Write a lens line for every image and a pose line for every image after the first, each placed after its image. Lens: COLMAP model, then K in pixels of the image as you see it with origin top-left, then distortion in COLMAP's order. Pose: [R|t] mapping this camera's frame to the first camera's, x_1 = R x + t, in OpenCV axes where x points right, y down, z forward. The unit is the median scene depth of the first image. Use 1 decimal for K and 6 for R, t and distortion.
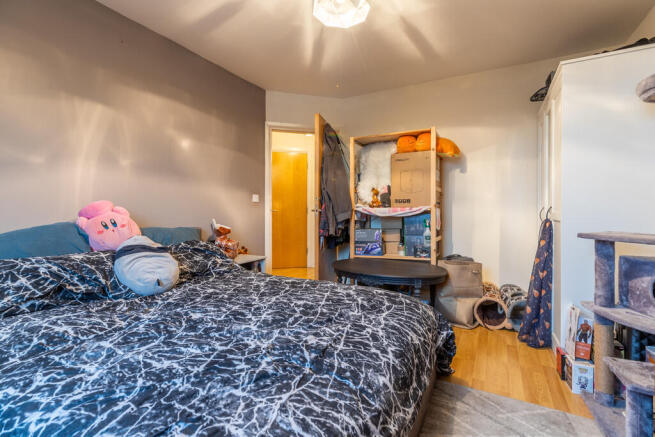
lens RADIAL K [[297.7, 0, 324.8], [0, 297.7, 215.9], [0, 0, 1]] dist [0.004461, 0.000215]
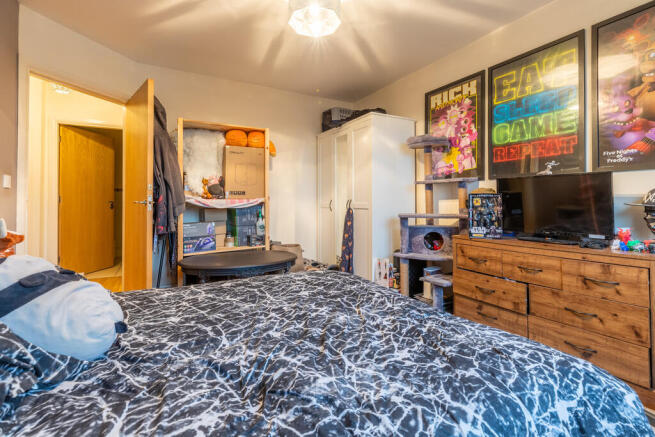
lens RADIAL K [[297.7, 0, 328.7], [0, 297.7, 199.4], [0, 0, 1]] dist [0.004461, 0.000215]
pose [[0.550287, 0.008401, 0.834933, -0.417418], [0.016177, 0.999654, -0.020720, -0.001715], [-0.834819, 0.024908, 0.549961, 0.177014]]
